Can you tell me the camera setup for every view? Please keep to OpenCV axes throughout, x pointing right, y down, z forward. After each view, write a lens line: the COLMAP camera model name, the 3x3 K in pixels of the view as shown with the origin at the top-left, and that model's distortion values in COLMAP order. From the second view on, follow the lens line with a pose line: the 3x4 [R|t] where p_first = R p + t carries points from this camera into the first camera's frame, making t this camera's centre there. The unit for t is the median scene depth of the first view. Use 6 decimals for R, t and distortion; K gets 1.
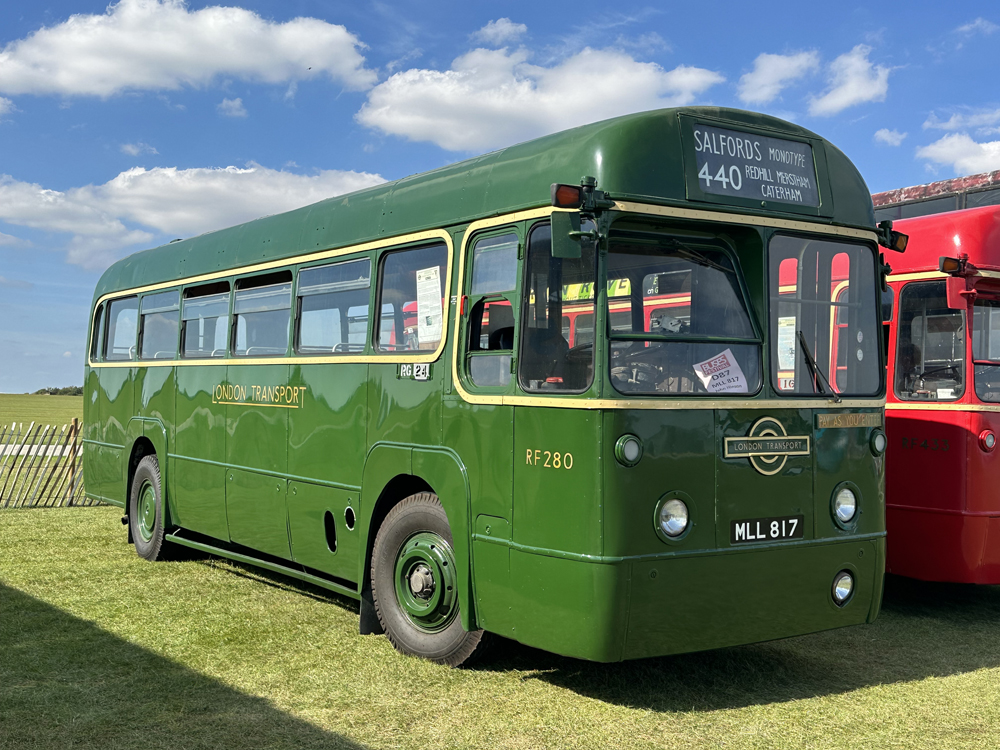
lens RADIAL K [[1135.5, 0, 500.0], [0, 1135.5, 375.0], [0, 0, 1]] dist [0.084472, 0.024789]
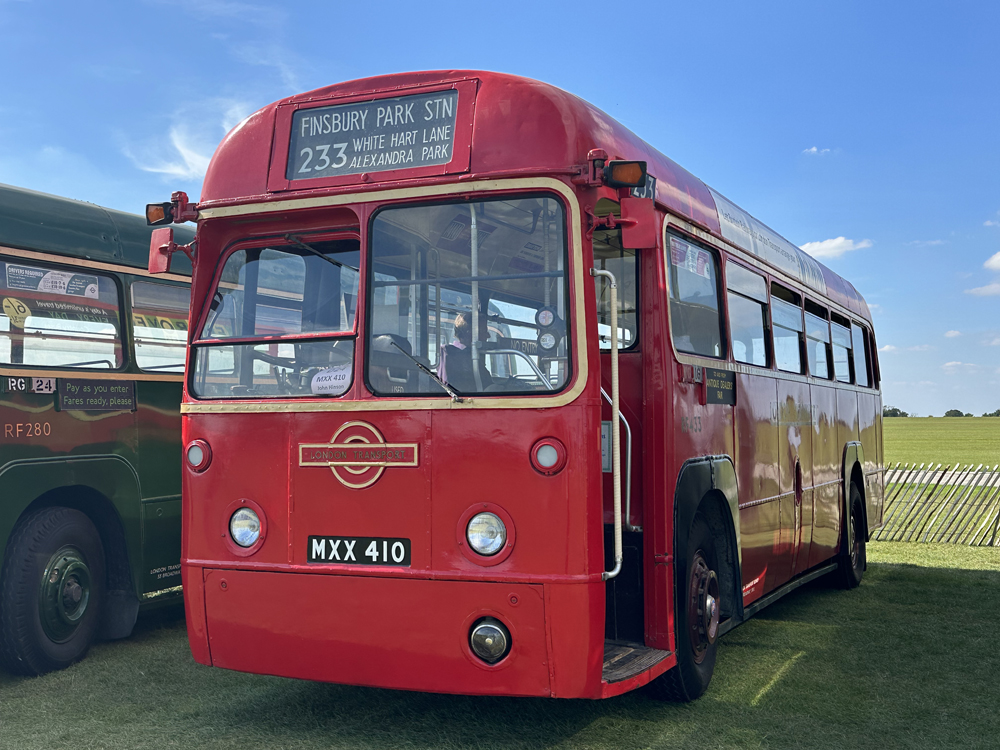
lens RADIAL K [[1184.1, 0, 500.0], [0, 1184.1, 375.0], [0, 0, 1]] dist [0.127249, 0.017860]
pose [[0.519740, -0.046914, -0.853035, 1.063710], [0.023644, 0.998899, -0.040530, 0.040638], [0.853997, 0.000896, 0.520277, 0.618401]]
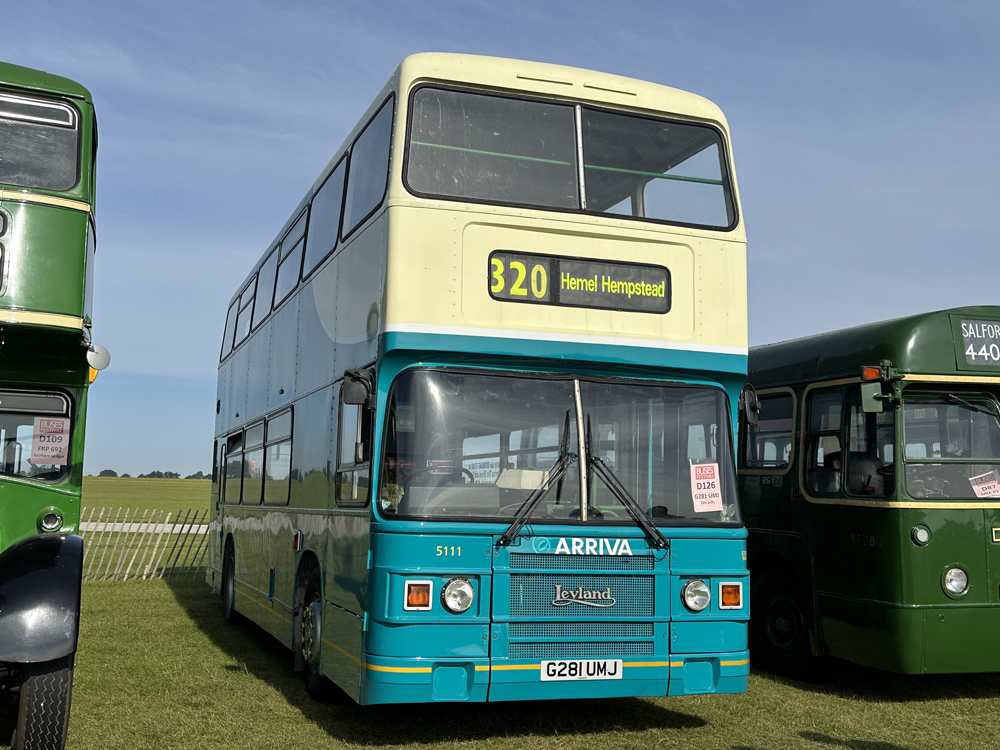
lens RADIAL K [[1135.5, 0, 500.0], [0, 1135.5, 375.0], [0, 0, 1]] dist [0.084472, 0.024789]
pose [[0.957539, -0.032829, -0.286427, 0.018719], [0.010131, 0.996714, -0.080370, -0.028881], [0.288124, 0.074055, 0.954725, -0.629087]]
